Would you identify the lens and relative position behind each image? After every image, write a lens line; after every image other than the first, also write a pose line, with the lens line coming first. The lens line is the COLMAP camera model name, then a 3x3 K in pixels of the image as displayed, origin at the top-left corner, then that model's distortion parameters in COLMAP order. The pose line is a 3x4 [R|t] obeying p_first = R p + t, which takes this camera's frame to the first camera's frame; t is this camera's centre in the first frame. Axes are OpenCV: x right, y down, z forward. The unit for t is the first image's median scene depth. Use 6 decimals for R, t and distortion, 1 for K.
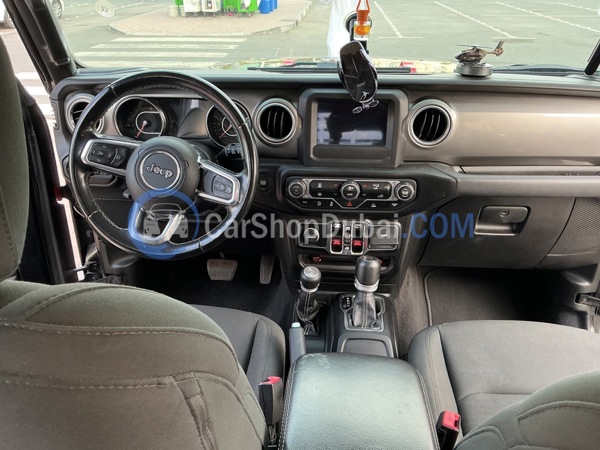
lens RADIAL K [[504.1, 0, 300.0], [0, 504.1, 225.0], [0, 0, 1]] dist [0.131861, -0.304659]
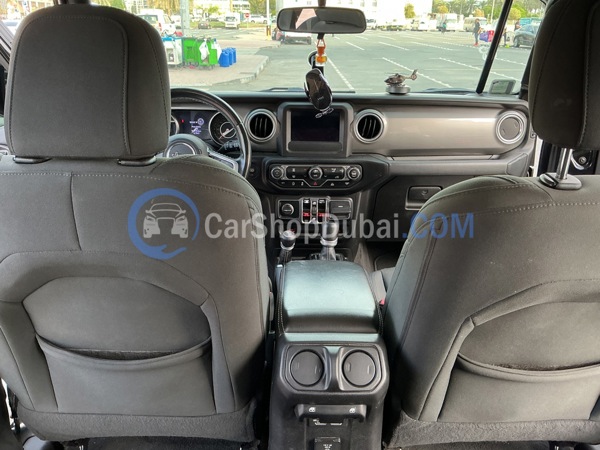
lens RADIAL K [[504.1, 0, 300.0], [0, 504.1, 225.0], [0, 0, 1]] dist [0.131861, -0.304659]
pose [[0.996561, -0.018326, 0.080809, -0.059119], [0.025938, 0.995218, -0.094168, 0.205170], [-0.078697, 0.095940, 0.992271, -0.371879]]
